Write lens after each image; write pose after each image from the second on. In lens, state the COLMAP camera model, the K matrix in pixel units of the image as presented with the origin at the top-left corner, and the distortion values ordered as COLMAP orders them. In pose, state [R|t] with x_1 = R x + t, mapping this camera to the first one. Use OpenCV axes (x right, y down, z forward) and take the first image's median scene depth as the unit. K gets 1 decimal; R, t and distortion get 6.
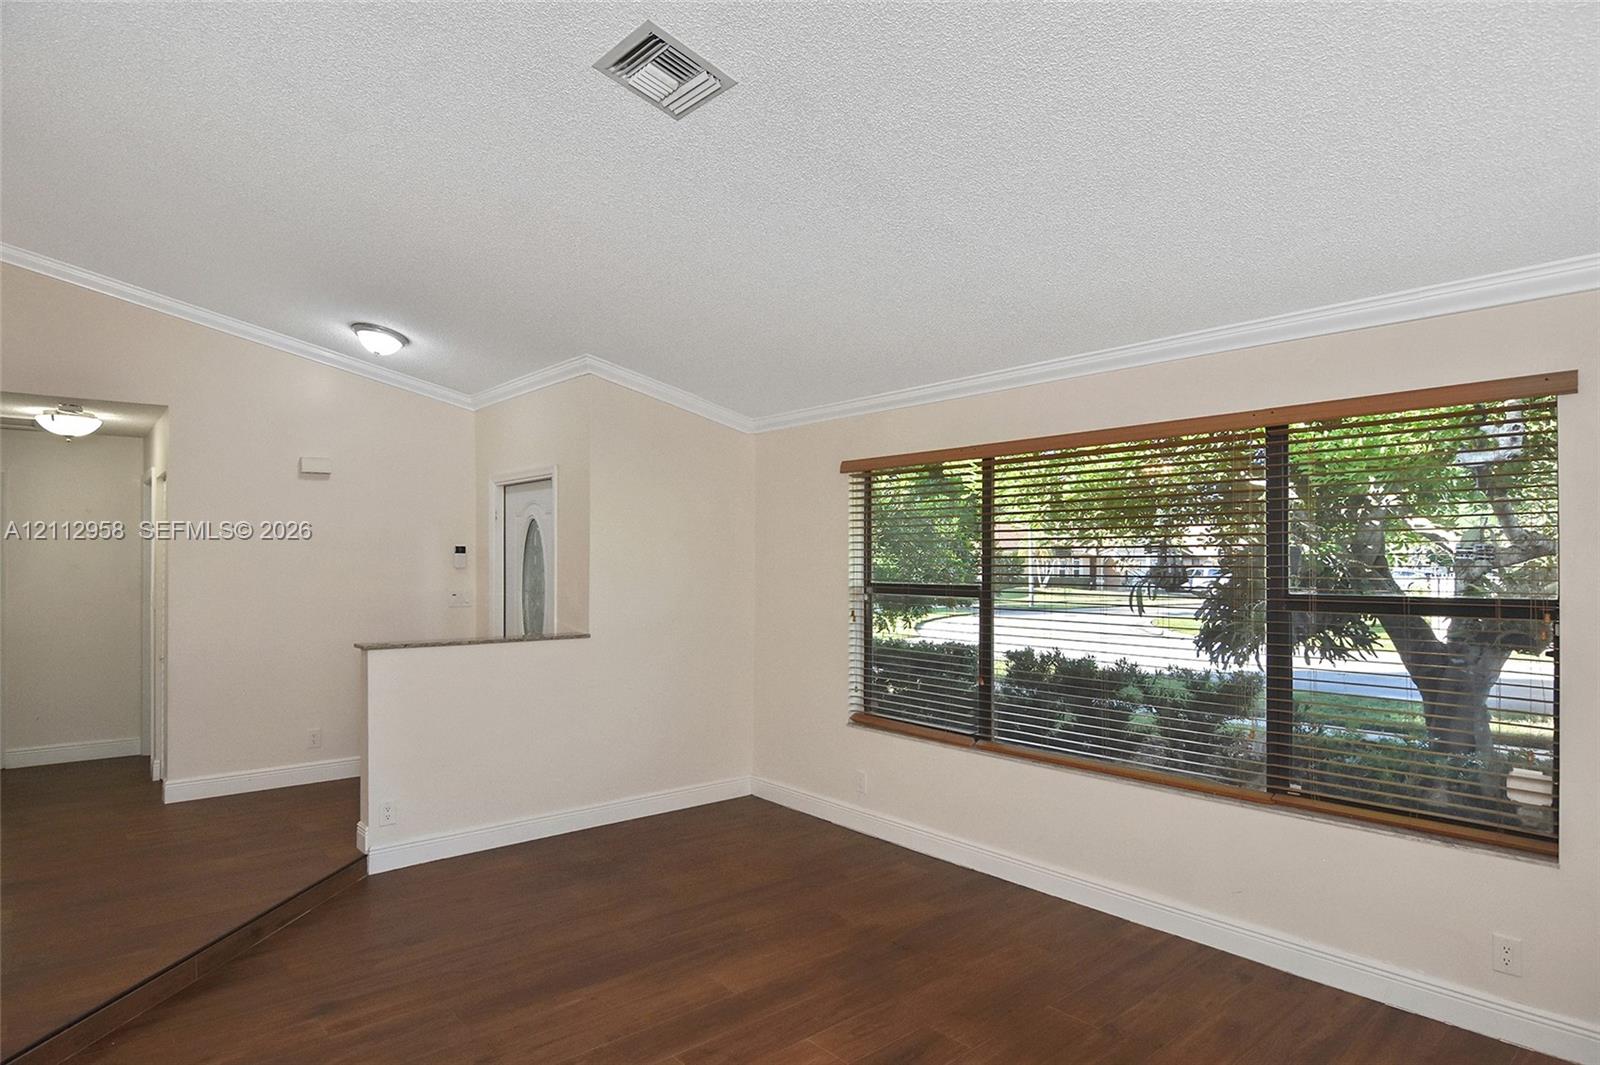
lens RADIAL K [[894.3, 0, 796.1], [0, 894.3, 547.9], [0, 0, 1]] dist [0.009099, -0.000991]
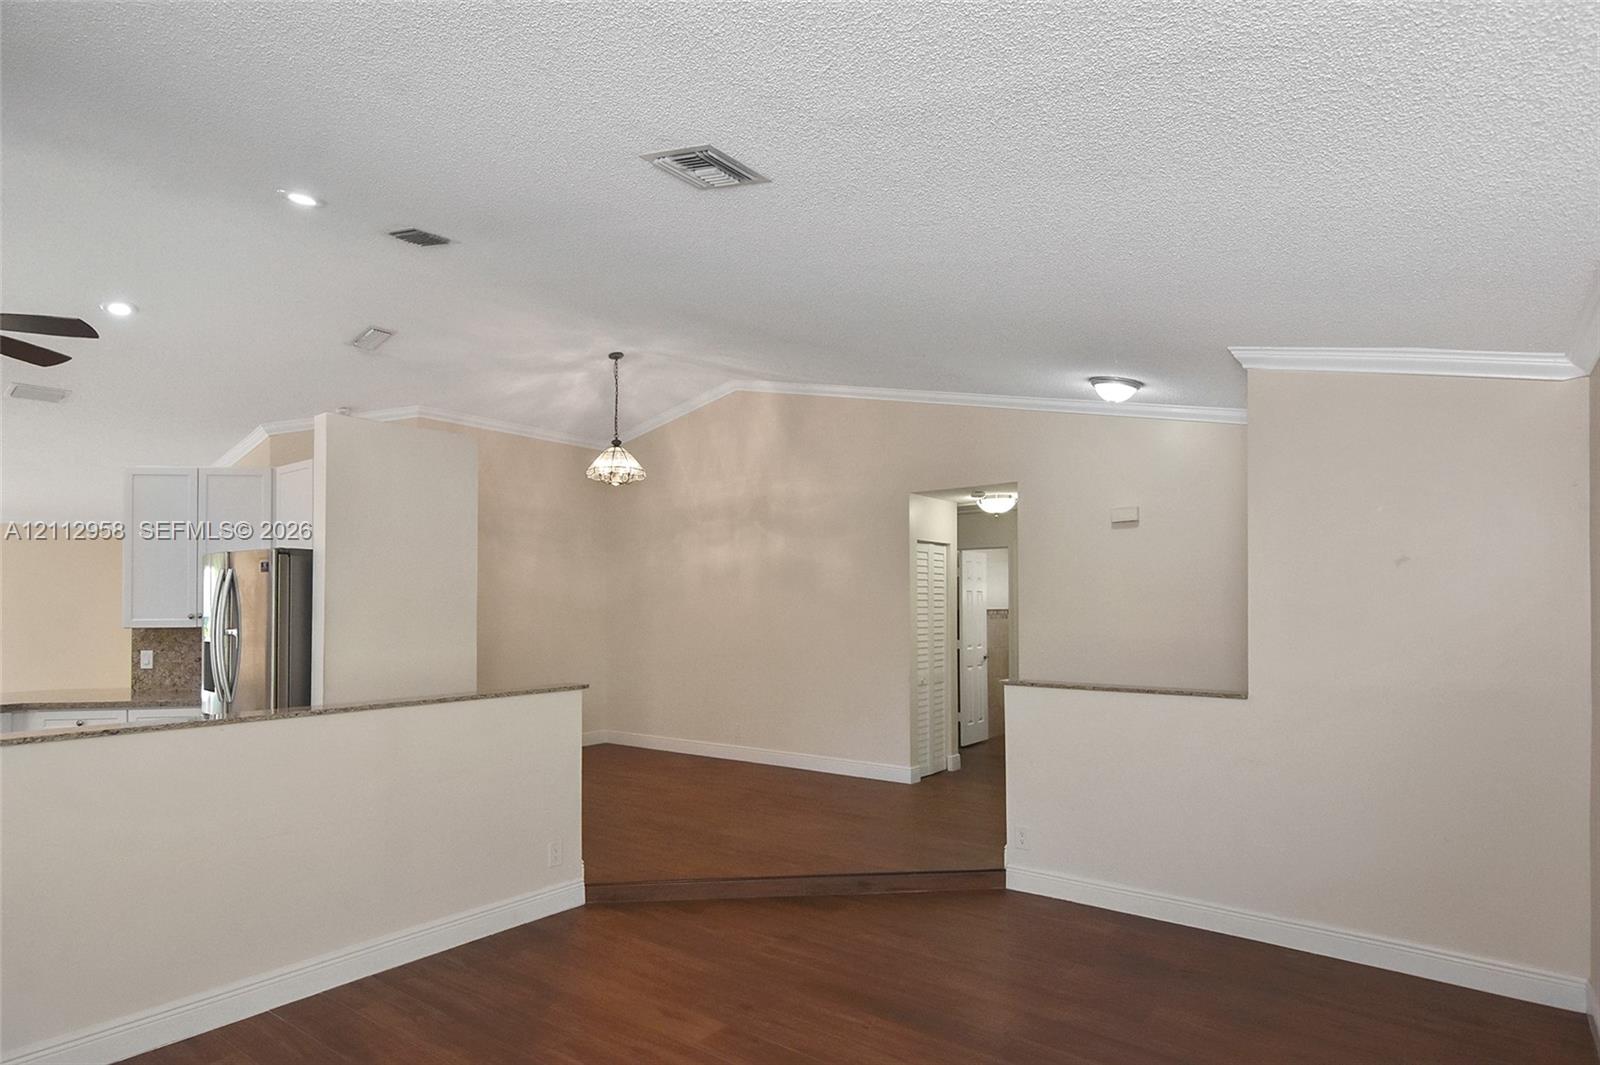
lens RADIAL K [[894.3, 0, 774.2], [0, 894.3, 591.1], [0, 0, 1]] dist [0.009099, -0.000991]
pose [[0.197866, -0.021148, -0.980001, 0.464958], [0.016858, 0.999693, -0.018169, 0.011255], [0.980084, -0.012926, 0.198162, 0.421696]]
